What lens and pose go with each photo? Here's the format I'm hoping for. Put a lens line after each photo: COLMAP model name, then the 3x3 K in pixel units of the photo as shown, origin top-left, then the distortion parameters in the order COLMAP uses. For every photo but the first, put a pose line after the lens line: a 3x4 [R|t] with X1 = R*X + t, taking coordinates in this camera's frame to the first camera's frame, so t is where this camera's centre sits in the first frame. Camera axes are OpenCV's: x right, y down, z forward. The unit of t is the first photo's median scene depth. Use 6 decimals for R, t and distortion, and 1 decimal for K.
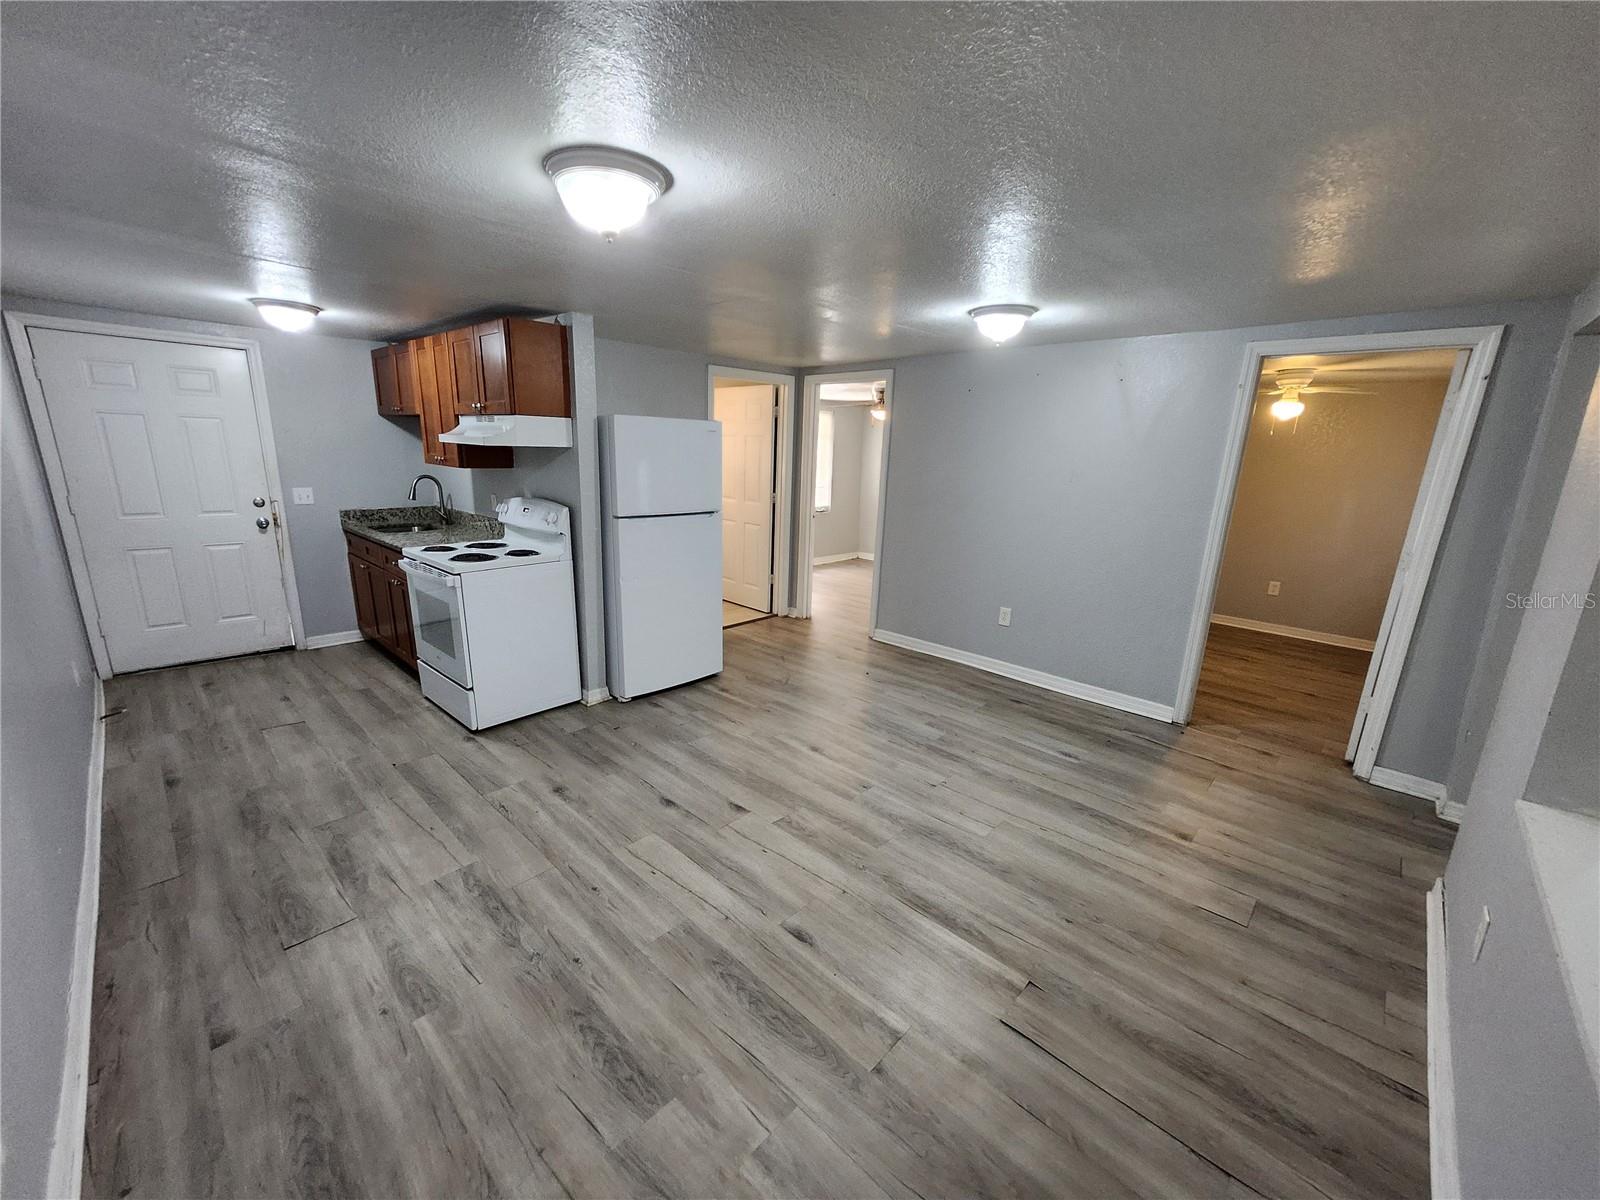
lens RADIAL K [[636.3, 0, 790.7], [0, 636.3, 606.7], [0, 0, 1]] dist [0.001494, 0.004189]
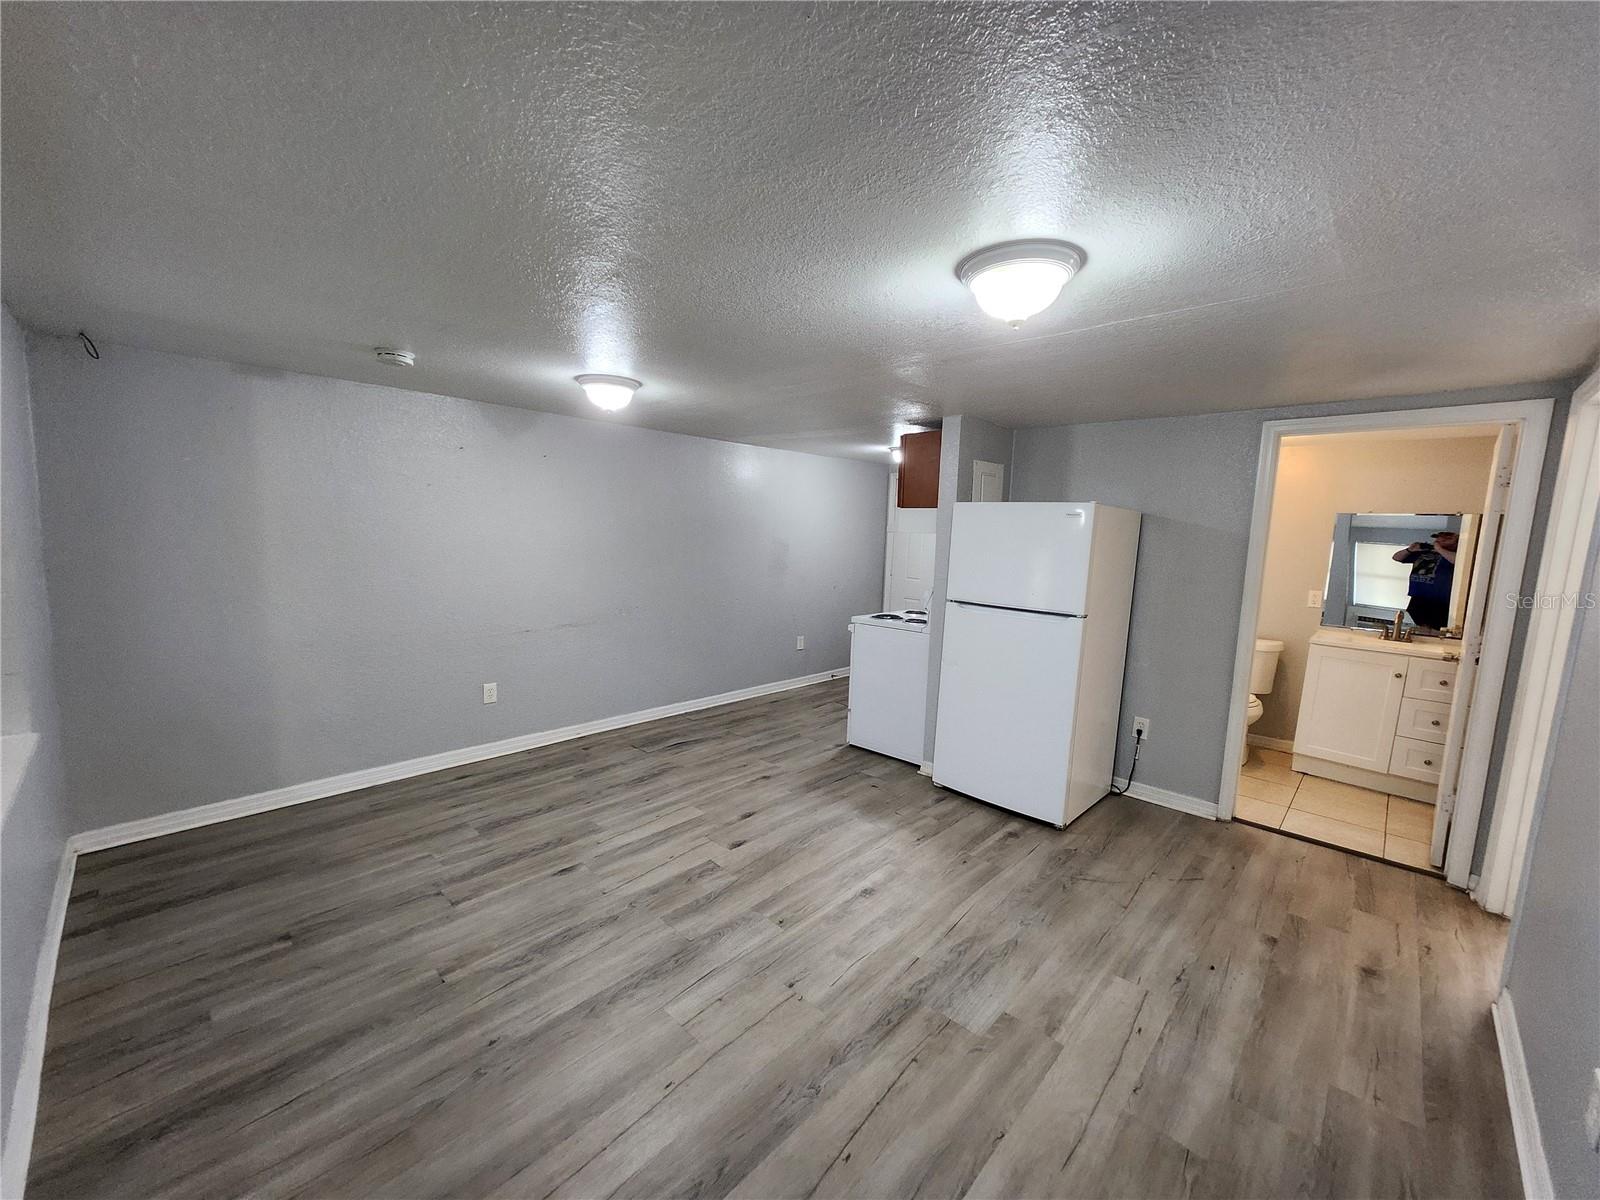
lens RADIAL K [[636.3, 0, 790.7], [0, 636.3, 606.7], [0, 0, 1]] dist [0.001494, 0.004189]
pose [[0.000952, 0.096814, -0.995302, 1.015972], [-0.276045, 0.956655, 0.092791, -0.212033], [0.961144, 0.274660, 0.027636, 0.991509]]
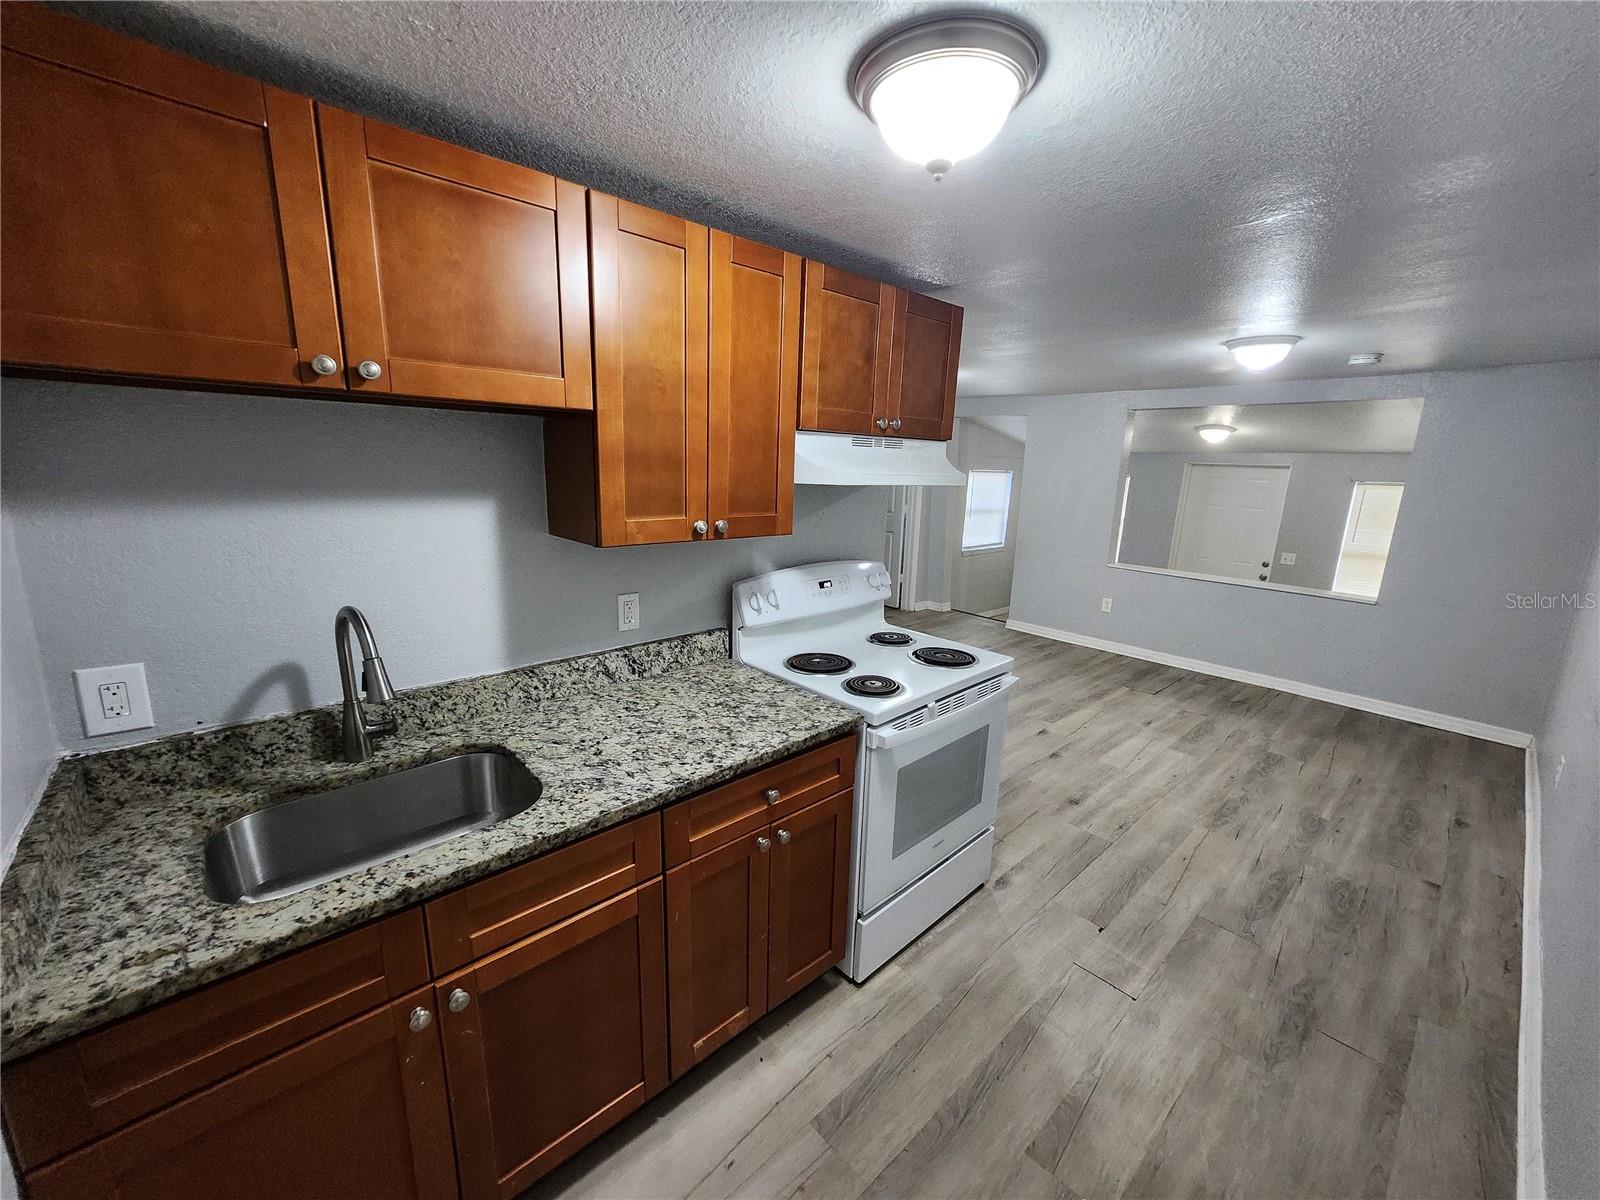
lens RADIAL K [[636.3, 0, 790.7], [0, 636.3, 606.7], [0, 0, 1]] dist [0.001494, 0.004189]
pose [[0.075372, -0.252719, 0.964599, -1.456640], [0.221811, 0.947364, 0.230871, -0.402433], [-0.972172, 0.196557, 0.127461, 1.365888]]
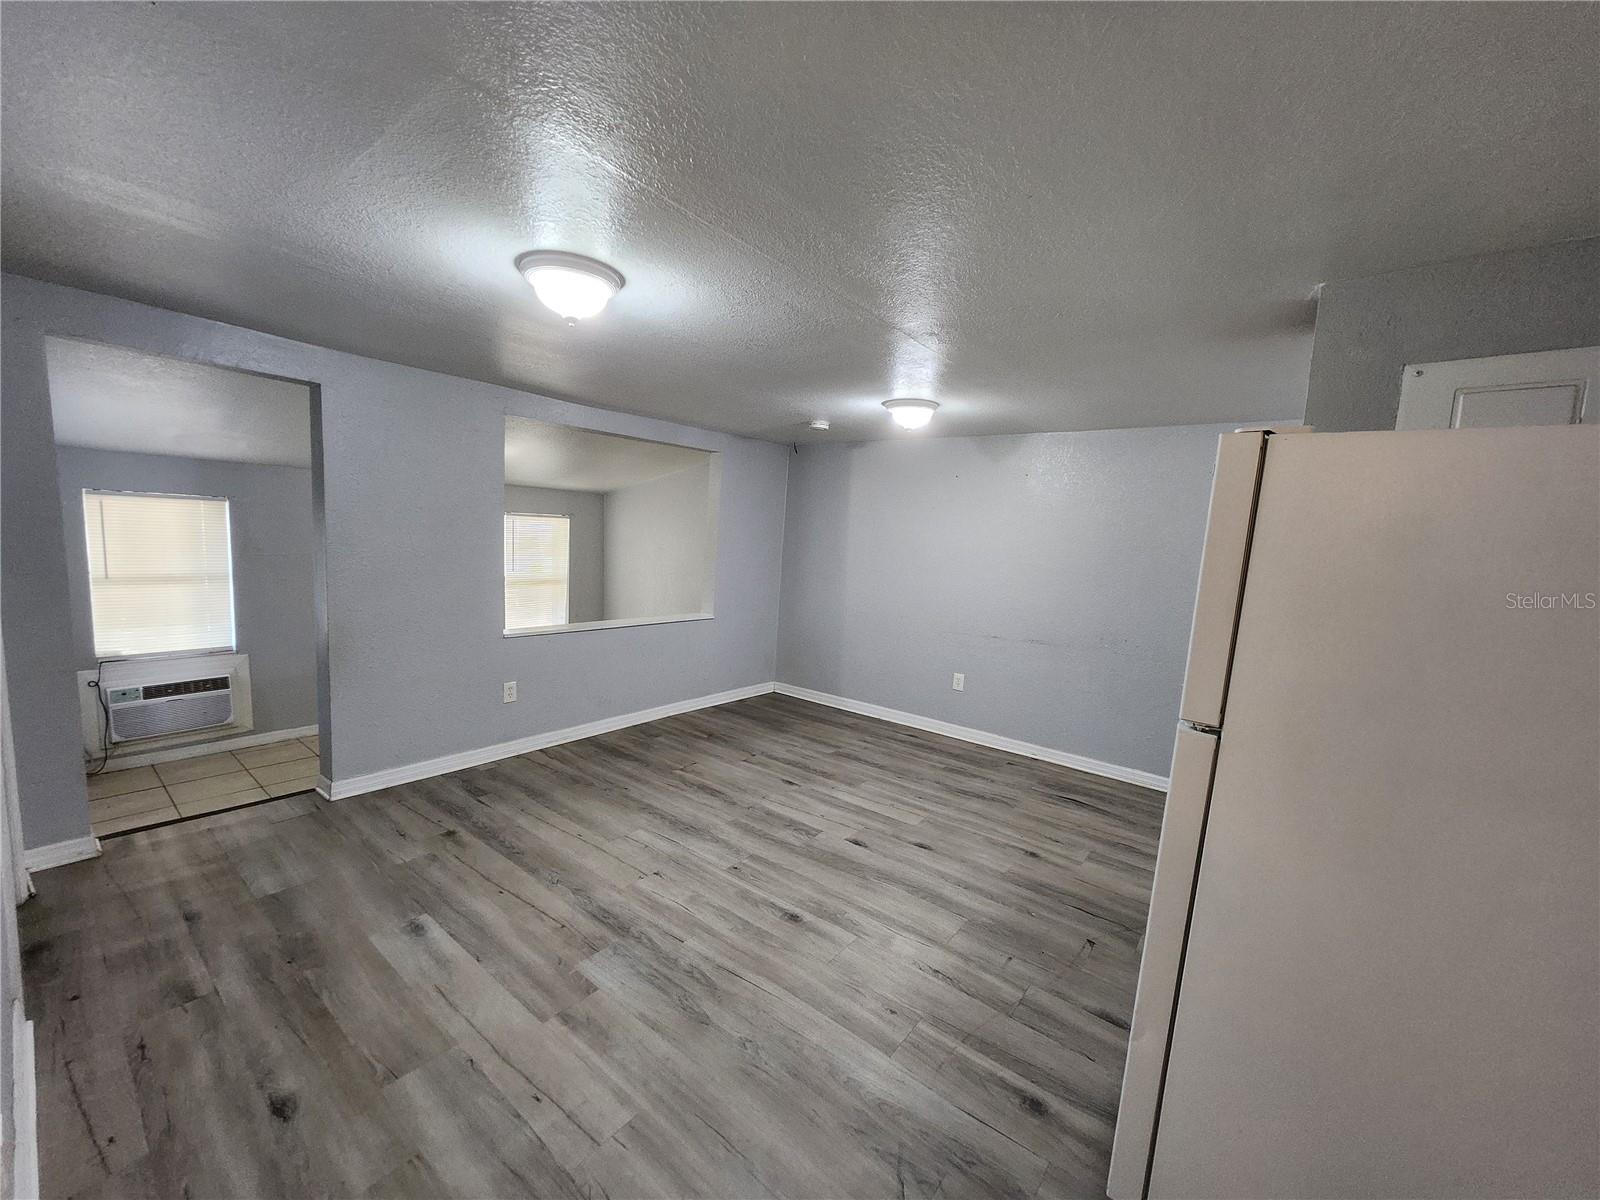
lens RADIAL K [[636.3, 0, 790.7], [0, 636.3, 606.7], [0, 0, 1]] dist [0.001494, 0.004189]
pose [[-0.992732, -0.070683, -0.097405, 0.173780], [-0.100981, 0.929525, 0.354664, -0.456526], [0.065471, 0.361922, -0.929906, 1.951665]]
